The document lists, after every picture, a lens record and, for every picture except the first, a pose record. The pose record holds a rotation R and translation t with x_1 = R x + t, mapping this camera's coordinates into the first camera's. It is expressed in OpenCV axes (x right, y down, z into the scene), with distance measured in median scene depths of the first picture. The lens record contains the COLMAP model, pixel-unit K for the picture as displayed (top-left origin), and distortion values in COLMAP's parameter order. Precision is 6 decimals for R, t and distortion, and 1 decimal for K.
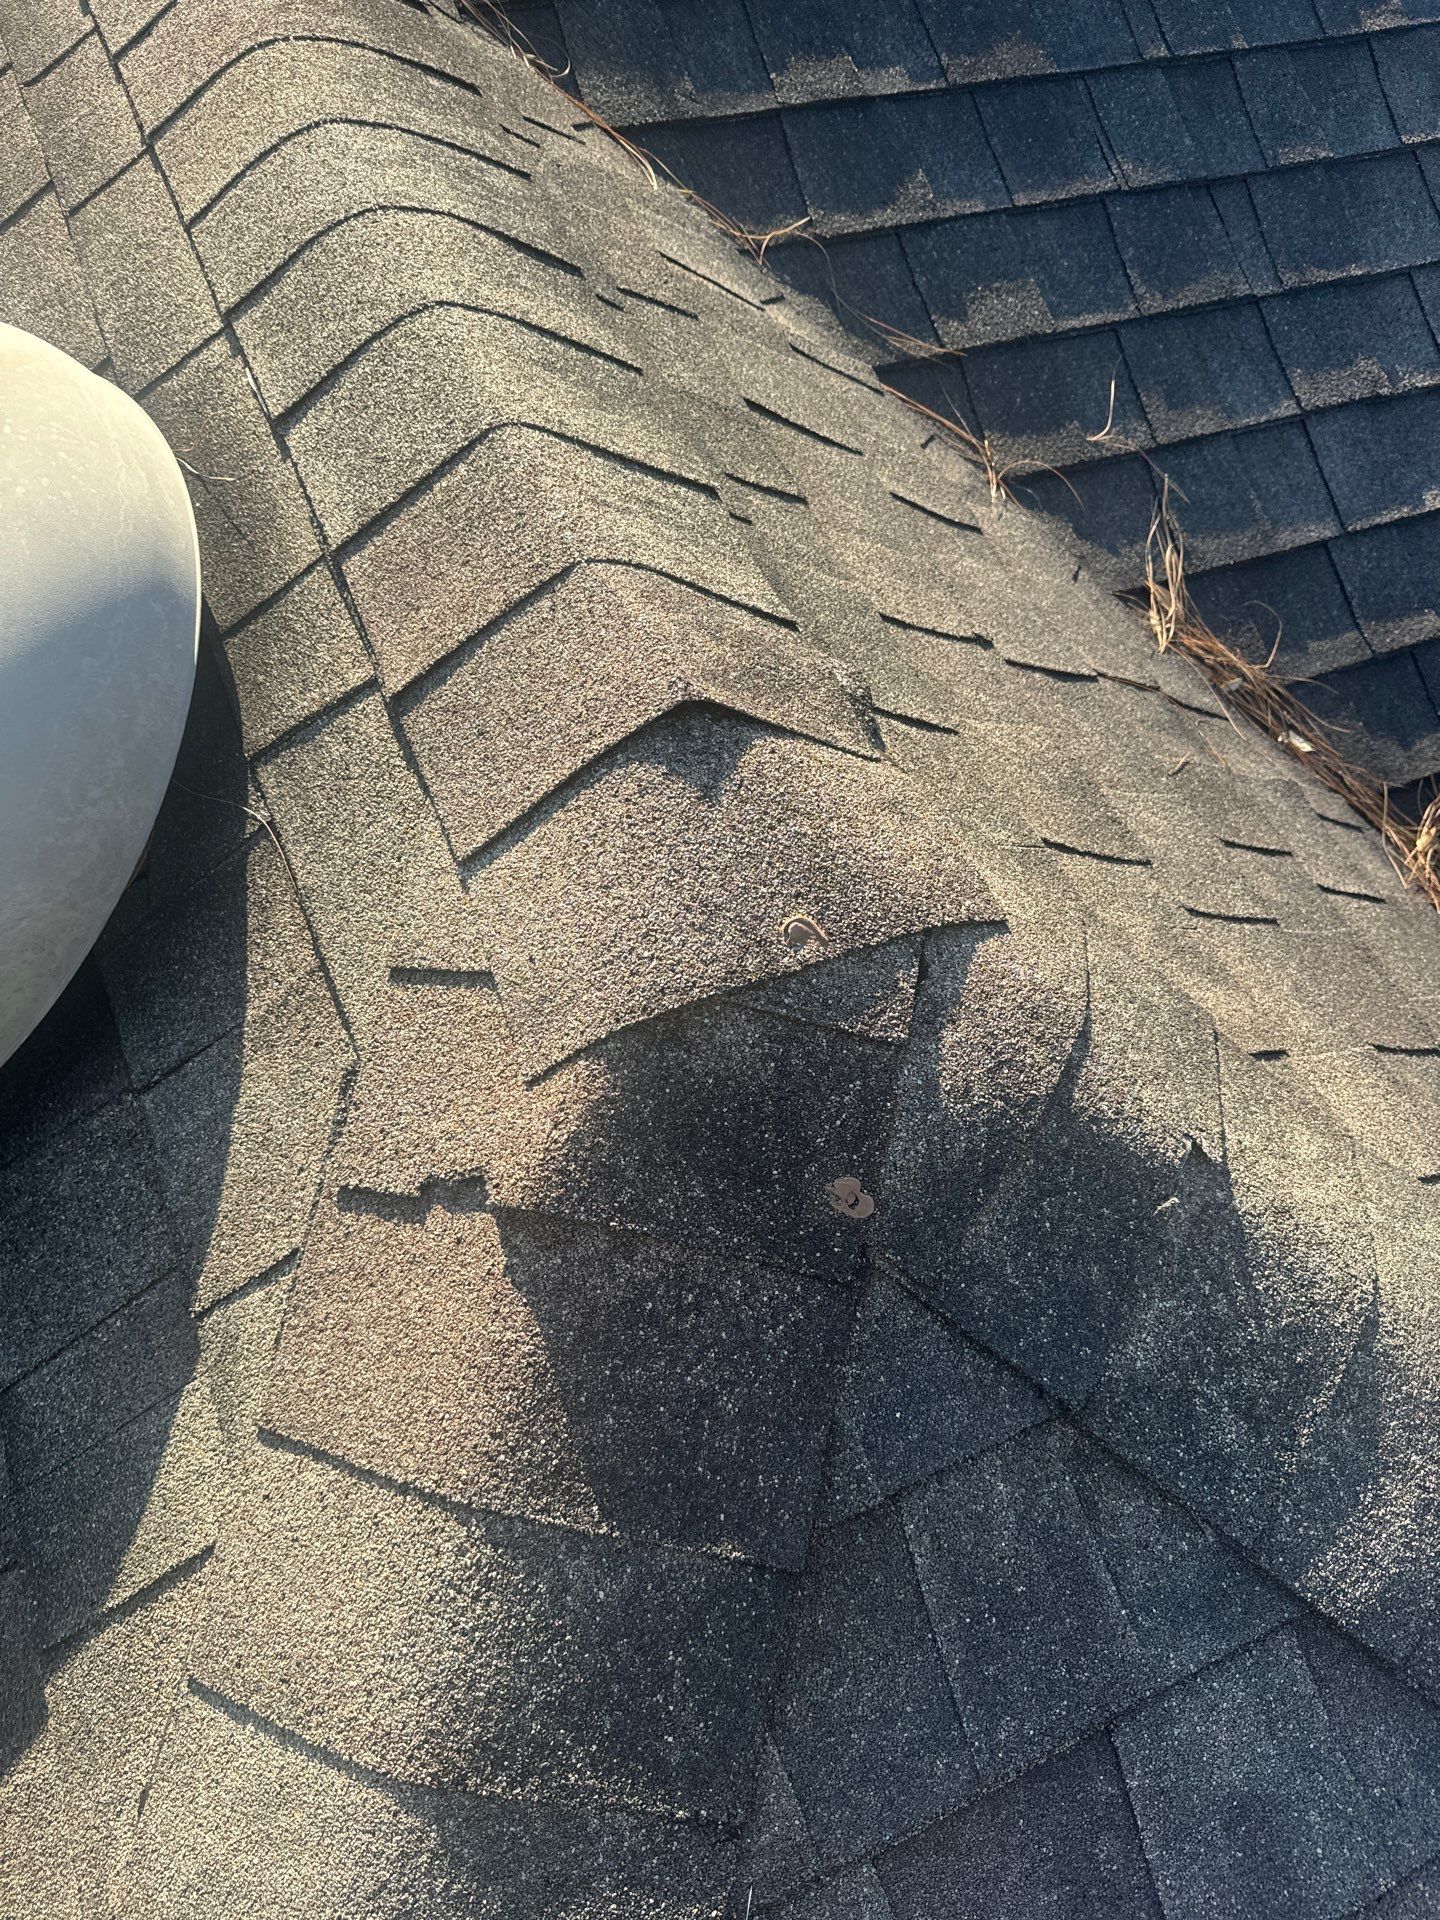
lens RADIAL K [[1428.5, 0, 720.0], [0, 1428.5, 960.0], [0, 0, 1]] dist [0.077987, -0.181996]
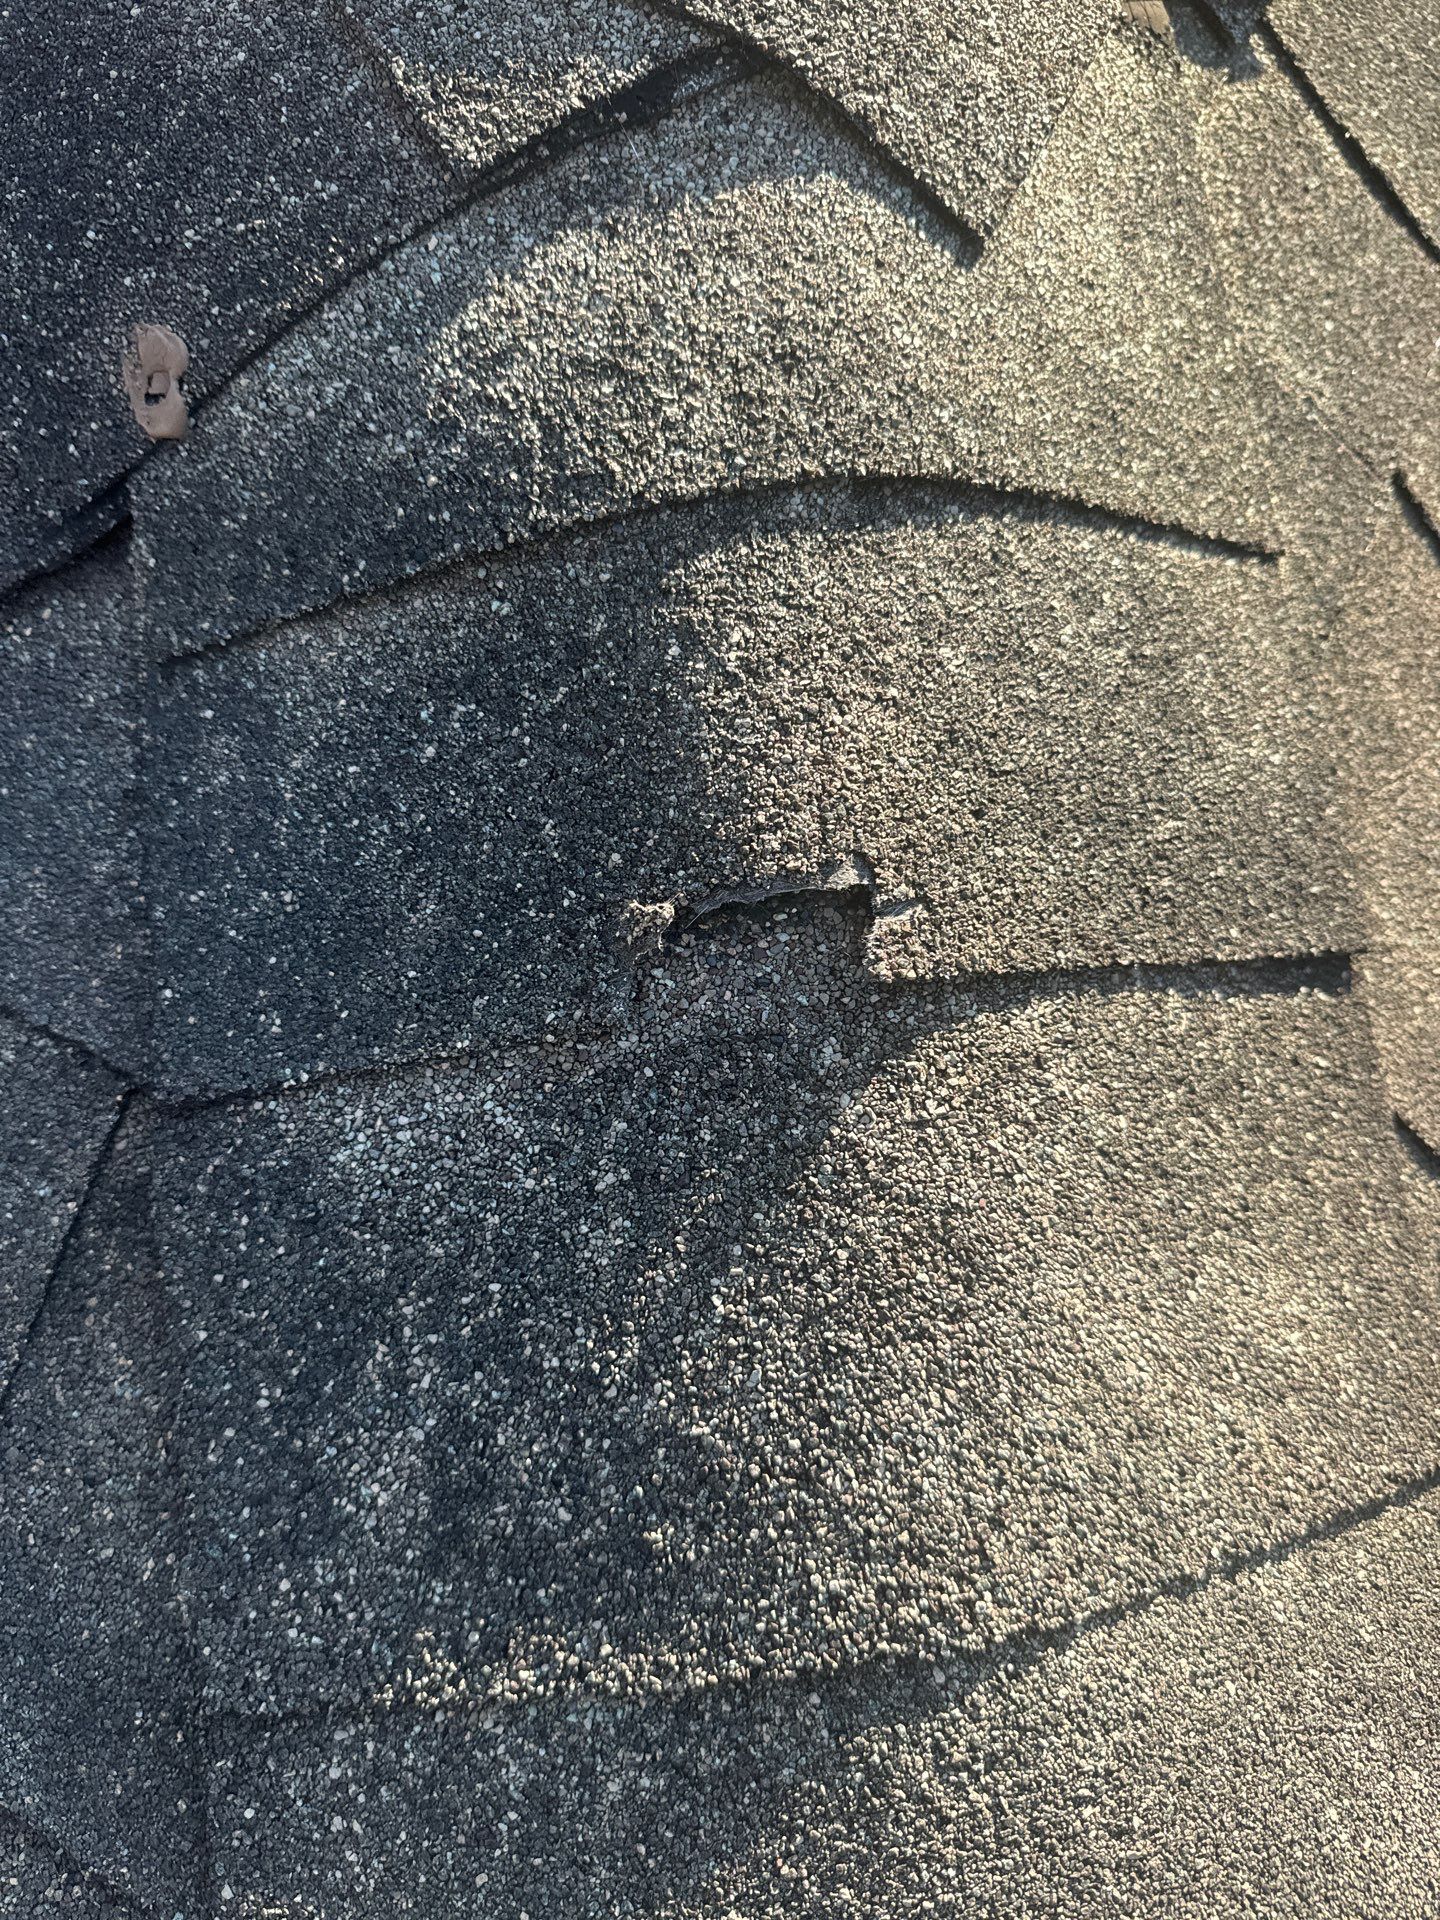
lens RADIAL K [[1428.5, 0, 720.0], [0, 1428.5, 960.0], [0, 0, 1]] dist [0.077987, -0.181996]
pose [[0.603328, 0.640644, -0.474943, 0.509857], [-0.641296, 0.743755, 0.188592, 0.100127], [0.474062, 0.190796, 0.859571, 0.707469]]
